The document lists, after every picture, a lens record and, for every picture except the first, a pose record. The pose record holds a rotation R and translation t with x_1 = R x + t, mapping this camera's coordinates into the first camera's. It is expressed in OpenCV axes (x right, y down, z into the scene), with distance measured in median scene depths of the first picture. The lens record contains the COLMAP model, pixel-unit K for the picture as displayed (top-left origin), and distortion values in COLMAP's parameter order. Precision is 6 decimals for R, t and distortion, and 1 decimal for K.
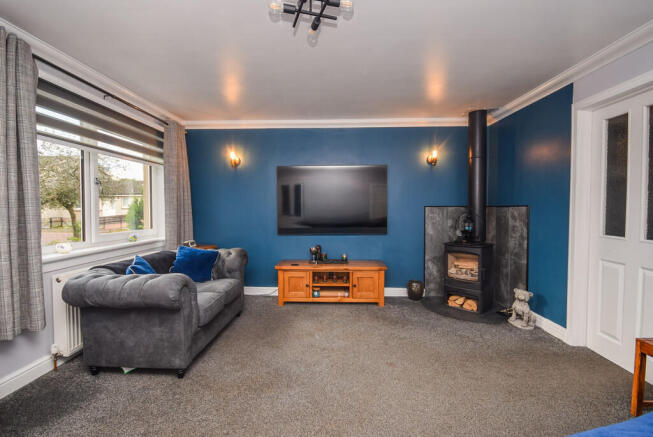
lens RADIAL K [[294.6, 0, 329.0], [0, 294.6, 216.1], [0, 0, 1]] dist [-0.001226, -0.000642]
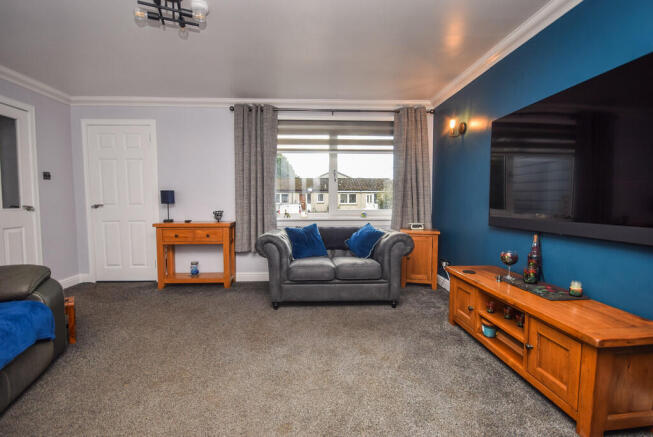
lens RADIAL K [[294.6, 0, 329.0], [0, 294.6, 216.1], [0, 0, 1]] dist [-0.001226, -0.000642]
pose [[0.074191, 0.053760, -0.995794, 0.521113], [-0.025737, 0.998317, 0.051978, 0.017563], [0.996912, 0.021772, 0.075449, 0.670485]]
